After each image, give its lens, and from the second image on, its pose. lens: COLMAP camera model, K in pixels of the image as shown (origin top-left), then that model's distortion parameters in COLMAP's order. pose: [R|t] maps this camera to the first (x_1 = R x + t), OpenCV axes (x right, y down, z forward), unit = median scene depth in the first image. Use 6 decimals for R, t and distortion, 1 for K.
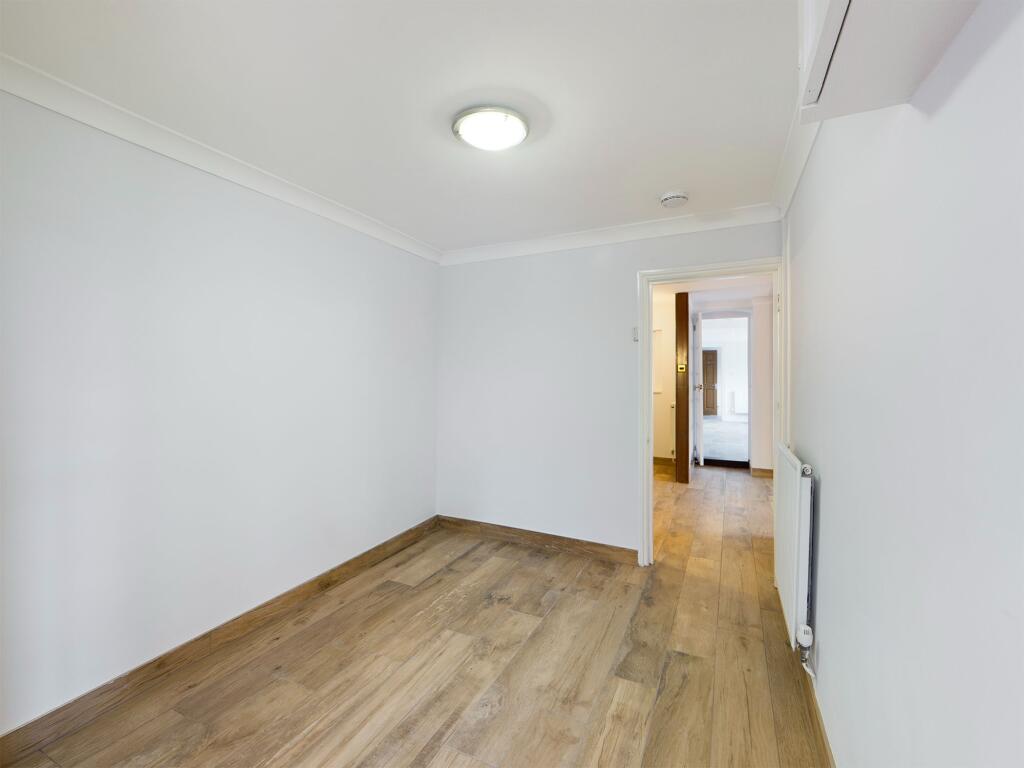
lens RADIAL K [[445.8, 0, 513.6], [0, 445.8, 369.2], [0, 0, 1]] dist [0.000489, 0.000096]
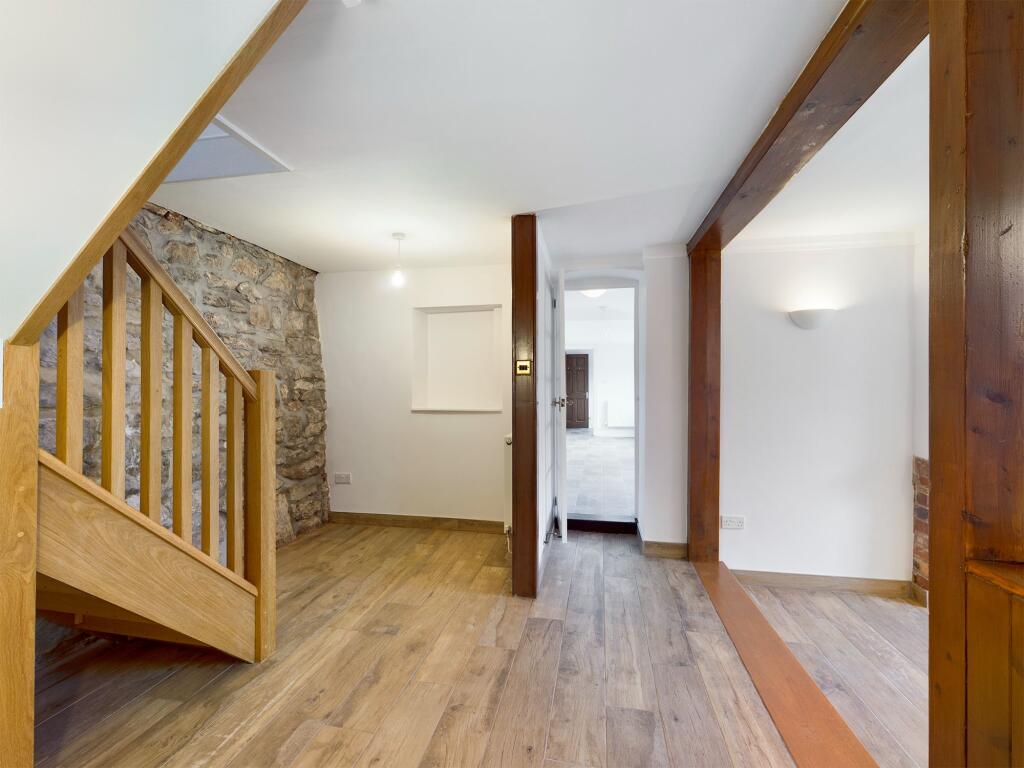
lens RADIAL K [[449.9, 0, 512.0], [0, 449.9, 384.0], [0, 0, 1]] dist [0.000668, 0.000187]
pose [[0.966359, -0.006199, 0.257124, 0.585999], [0.002526, 0.999890, 0.014616, 0.024158], [-0.257186, -0.013474, 0.966268, 1.282601]]
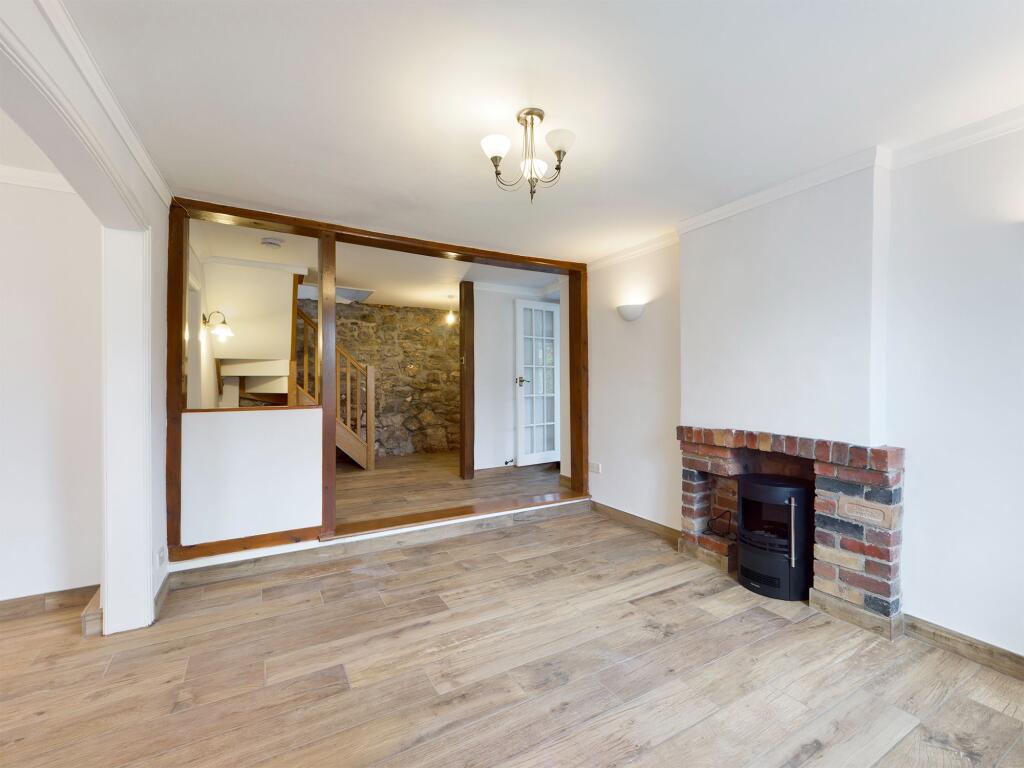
lens RADIAL K [[449.9, 0, 512.0], [0, 449.9, 384.0], [0, 0, 1]] dist [0.000668, 0.000187]
pose [[0.821877, -0.006878, -0.569623, 2.452766], [0.015575, 0.999825, 0.010400, 0.098031], [0.569452, -0.017419, 0.821840, 0.668772]]
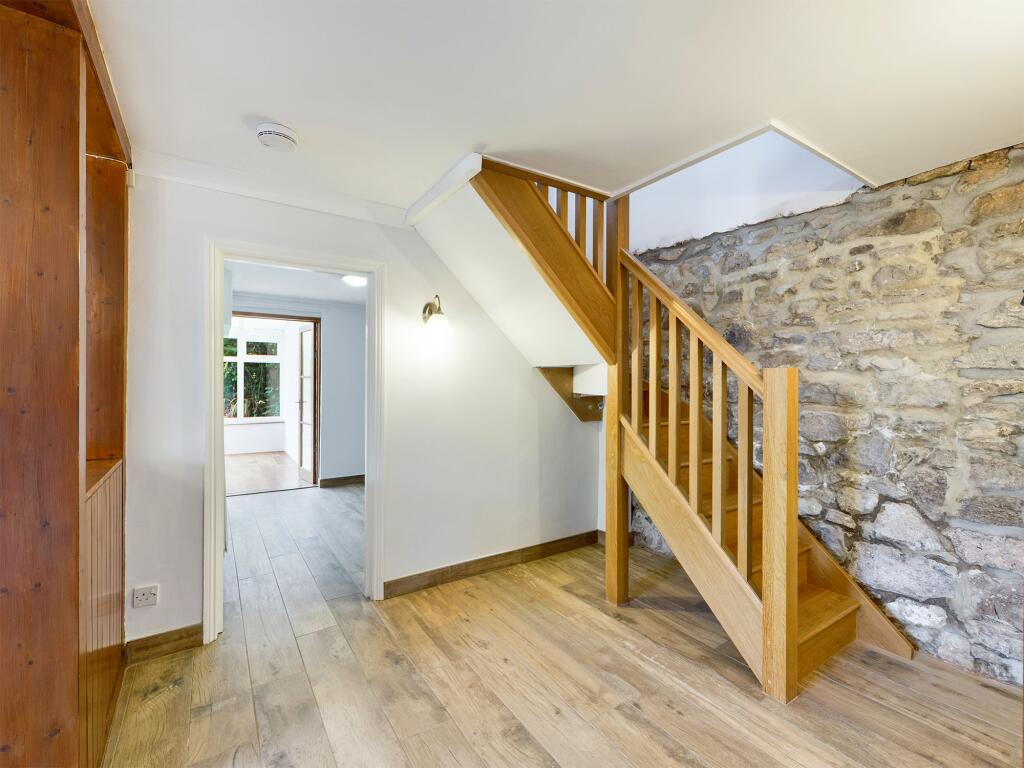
lens RADIAL K [[449.9, 0, 512.0], [0, 449.9, 384.0], [0, 0, 1]] dist [0.000668, 0.000187]
pose [[-0.502474, -0.007361, -0.864561, 1.275117], [0.007280, 0.999892, -0.012744, 0.044385], [0.864561, -0.012697, -0.502367, 2.314722]]
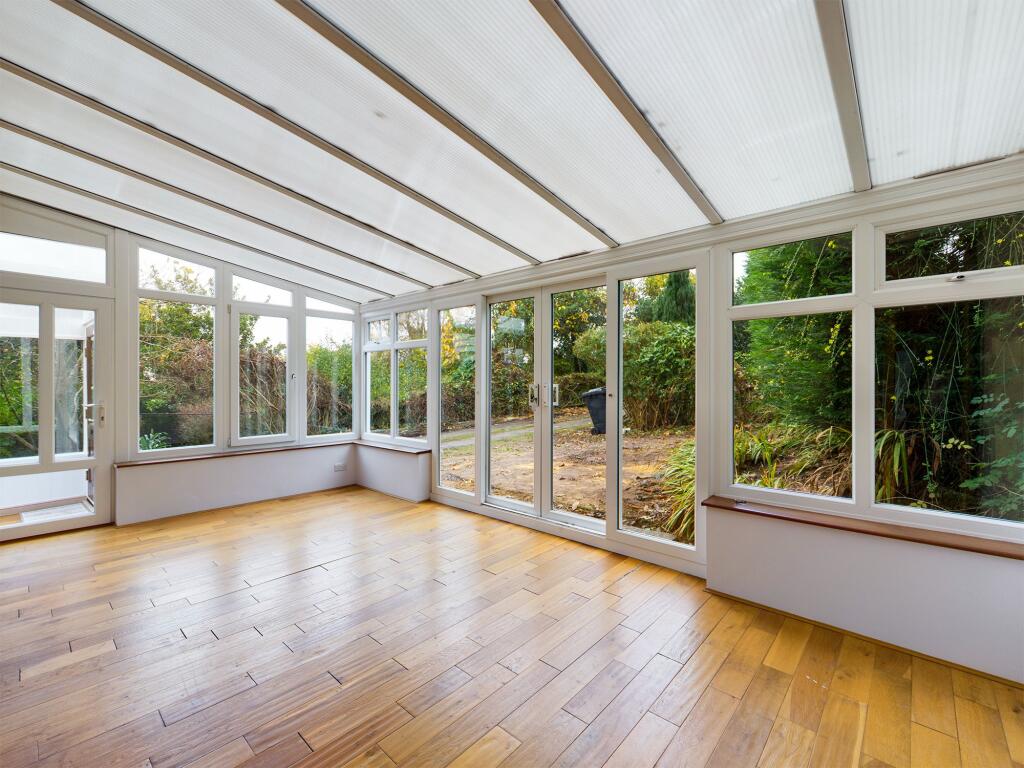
lens RADIAL K [[449.9, 0, 512.0], [0, 449.9, 384.0], [0, 0, 1]] dist [0.000668, 0.000187]
pose [[-0.965584, -0.005384, 0.260035, -0.258060], [-0.006275, 0.999977, -0.002599, -0.017843], [-0.260015, -0.004141, -0.965596, -0.197514]]
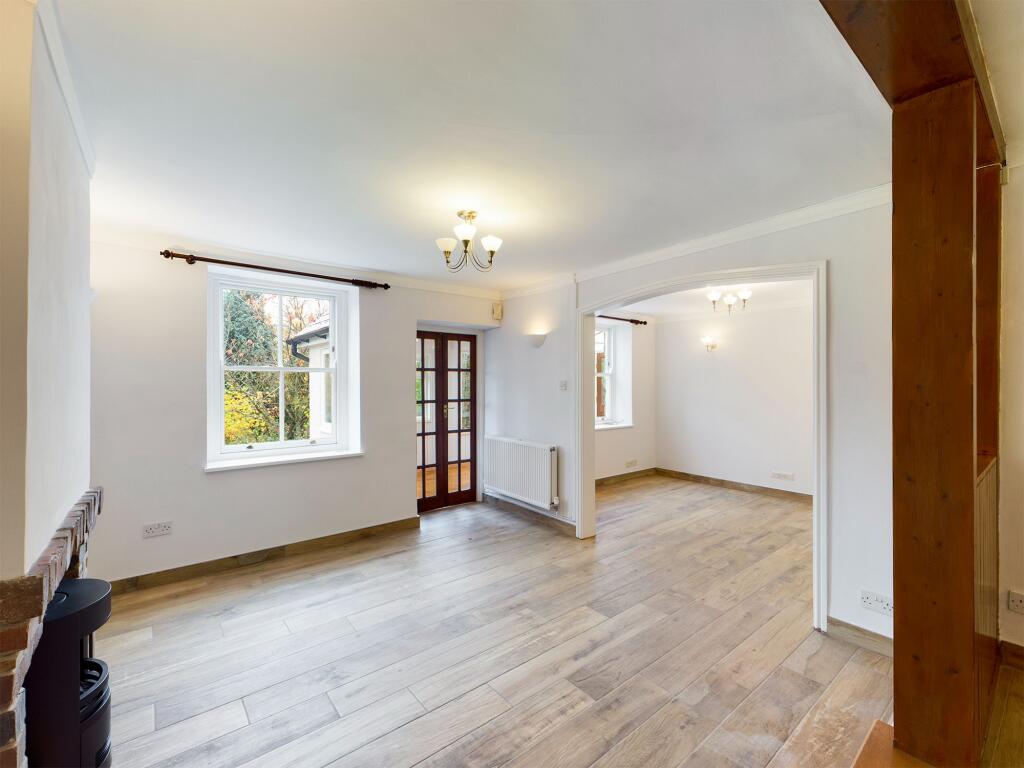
lens RADIAL K [[449.9, 0, 512.0], [0, 449.9, 384.0], [0, 0, 1]] dist [0.000668, 0.000187]
pose [[-0.901235, -0.006171, 0.433286, 1.367593], [-0.011265, 0.999894, -0.009191, 0.048387], [-0.433184, -0.013165, -0.901209, 2.425303]]
